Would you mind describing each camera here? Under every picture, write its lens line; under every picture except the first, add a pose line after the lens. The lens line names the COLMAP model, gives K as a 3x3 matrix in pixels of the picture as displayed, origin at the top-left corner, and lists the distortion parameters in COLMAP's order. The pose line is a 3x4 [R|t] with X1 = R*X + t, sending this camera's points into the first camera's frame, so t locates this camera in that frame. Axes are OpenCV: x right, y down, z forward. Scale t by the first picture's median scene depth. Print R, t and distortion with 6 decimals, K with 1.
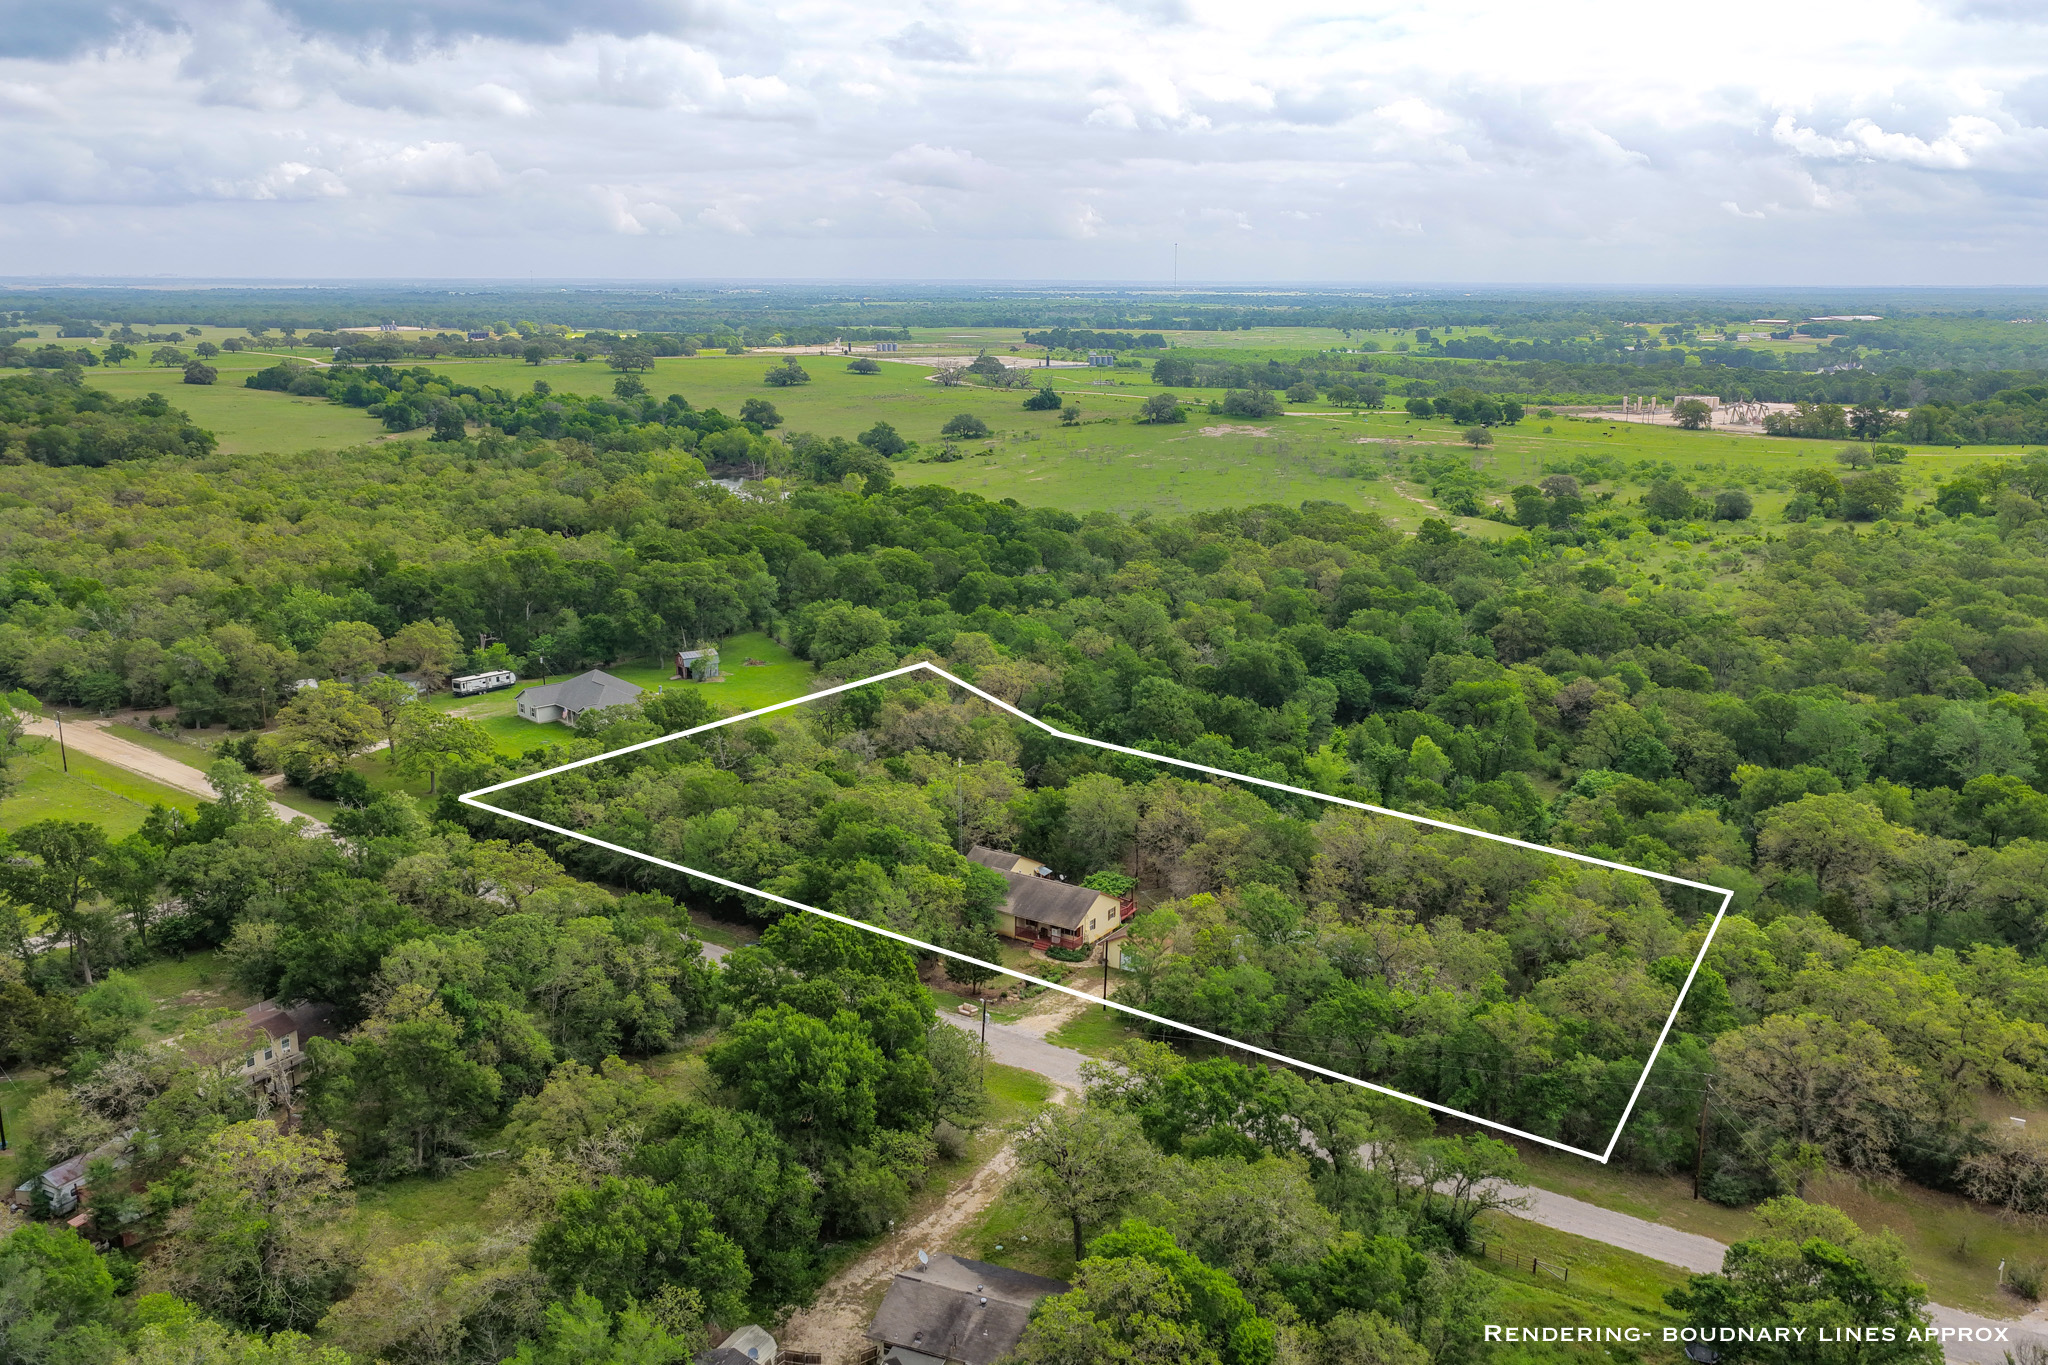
lens RADIAL K [[1654.9, 0, 1021.4], [0, 1654.9, 680.9], [0, 0, 1]] dist [-0.002190, -0.001277]
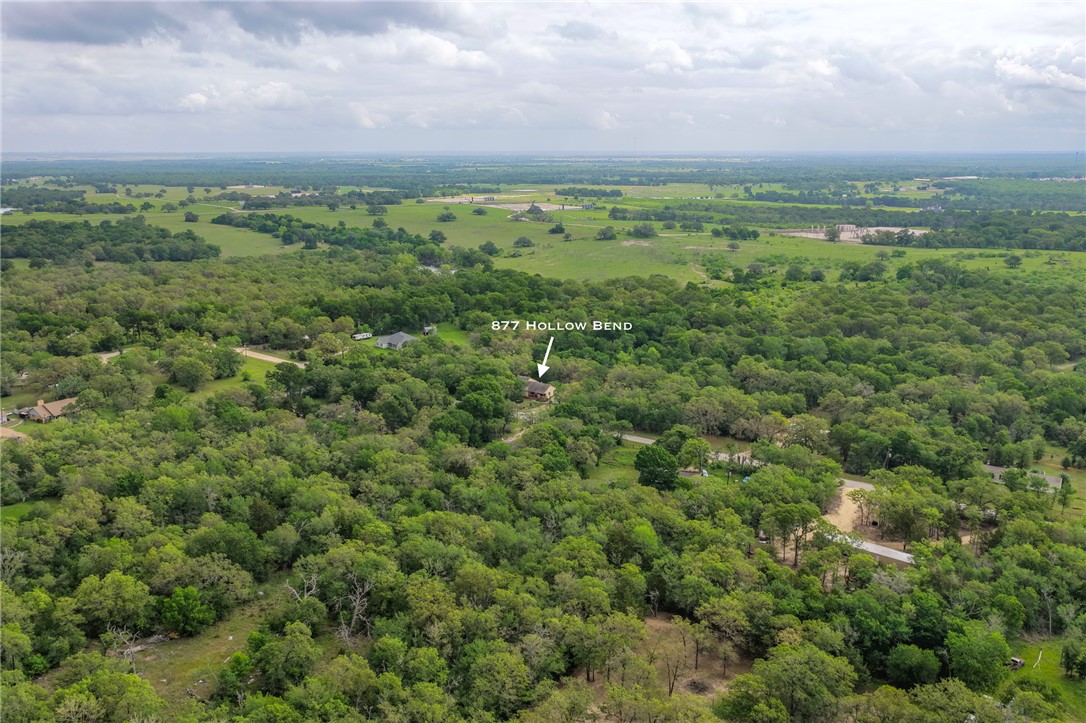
lens RADIAL K [[877.5, 0, 544.3], [0, 877.5, 361.8], [0, 0, 1]] dist [-0.002190, -0.001277]
pose [[0.999845, -0.001040, -0.017550, 0.023373], [0.001031, 0.999999, -0.000504, 0.026563], [0.017550, 0.000486, 0.999846, -0.340963]]
